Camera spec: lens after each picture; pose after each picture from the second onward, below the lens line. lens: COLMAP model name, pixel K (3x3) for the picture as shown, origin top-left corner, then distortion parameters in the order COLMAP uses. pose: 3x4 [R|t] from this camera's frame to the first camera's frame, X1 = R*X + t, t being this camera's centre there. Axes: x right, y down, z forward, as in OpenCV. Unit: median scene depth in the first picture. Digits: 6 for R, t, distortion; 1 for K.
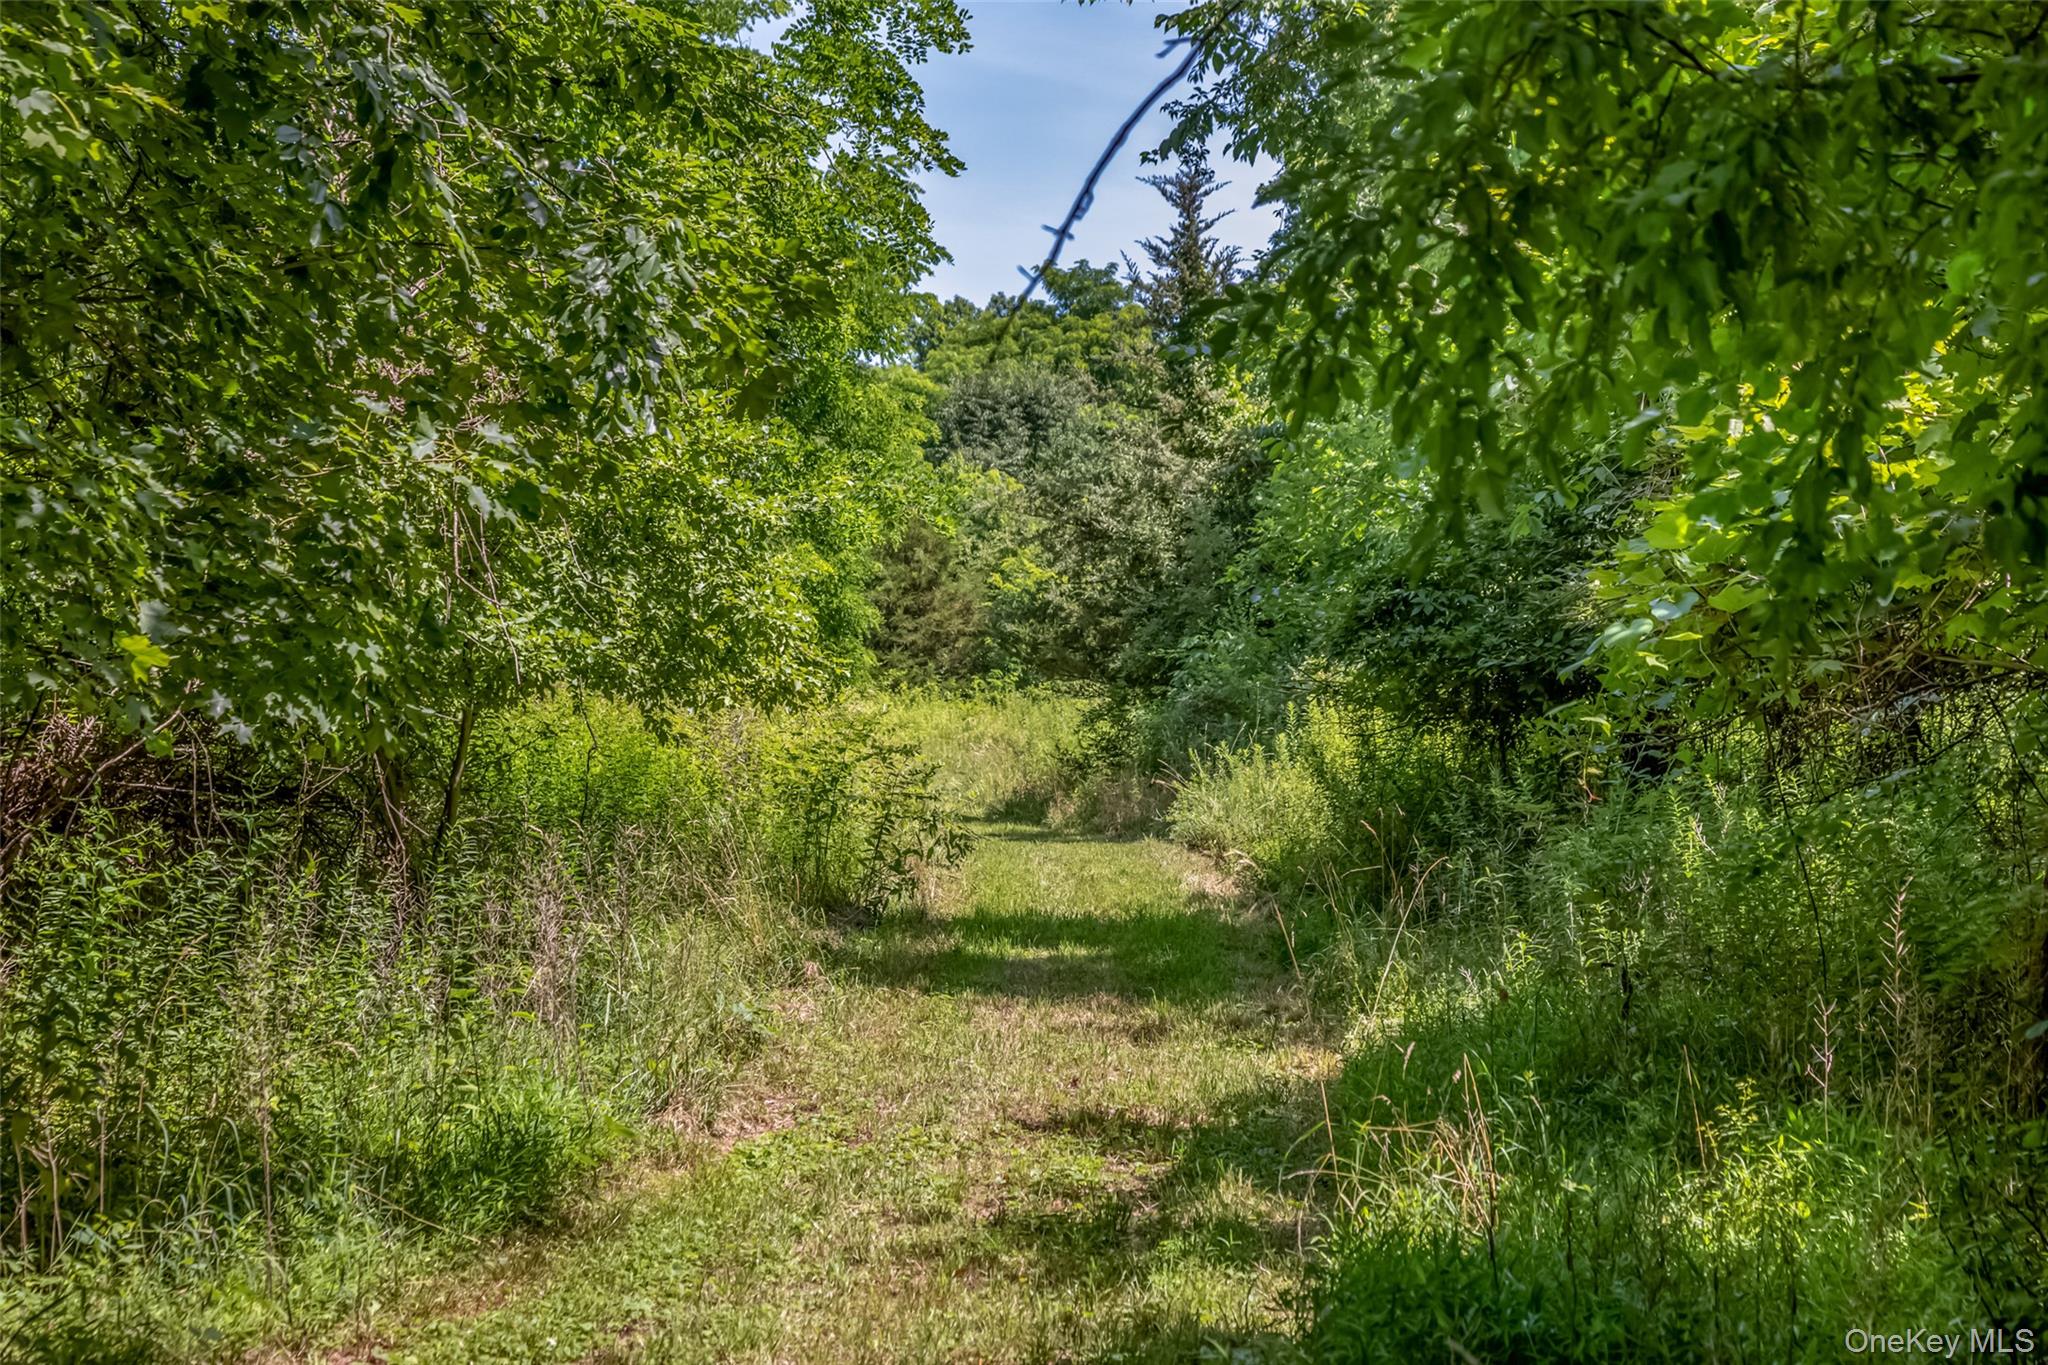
lens RADIAL K [[4720.0, 0, 1024.3], [0, 4720.0, 682.8], [0, 0, 1]] dist [0.003741, 0.000000]
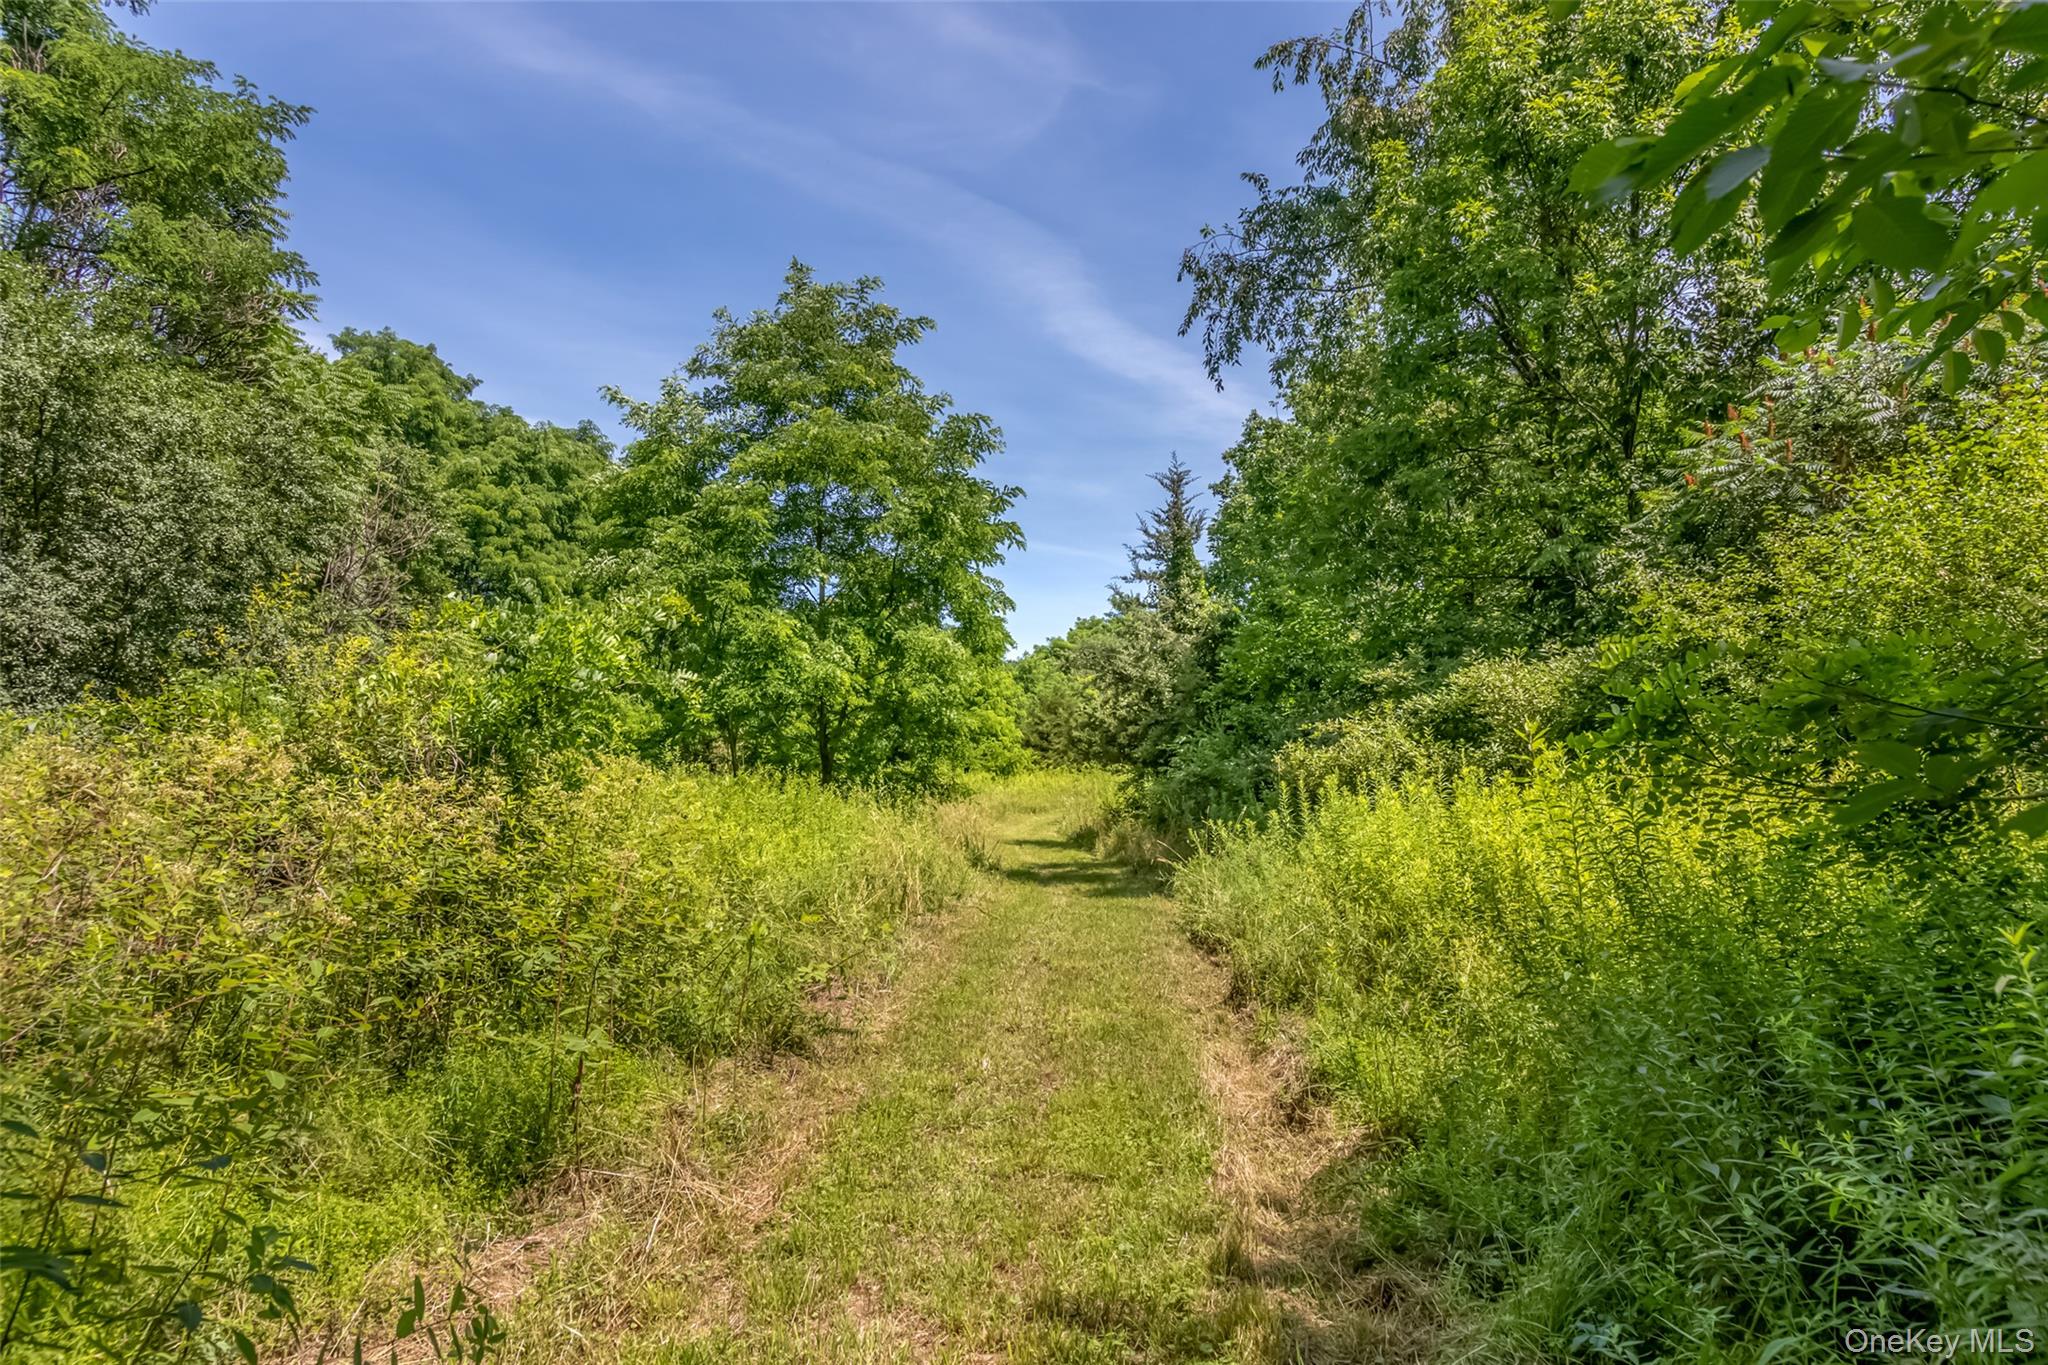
lens RADIAL K [[1404.2, 0, 1017.5], [0, 1404.2, 682.6], [0, 0, 1]] dist [0.004915, 0.000201]
pose [[0.996990, -0.013141, -0.076410, 0.015344], [0.008575, 0.998175, -0.059783, 0.000138], [0.077056, 0.058948, 0.995283, 0.490381]]
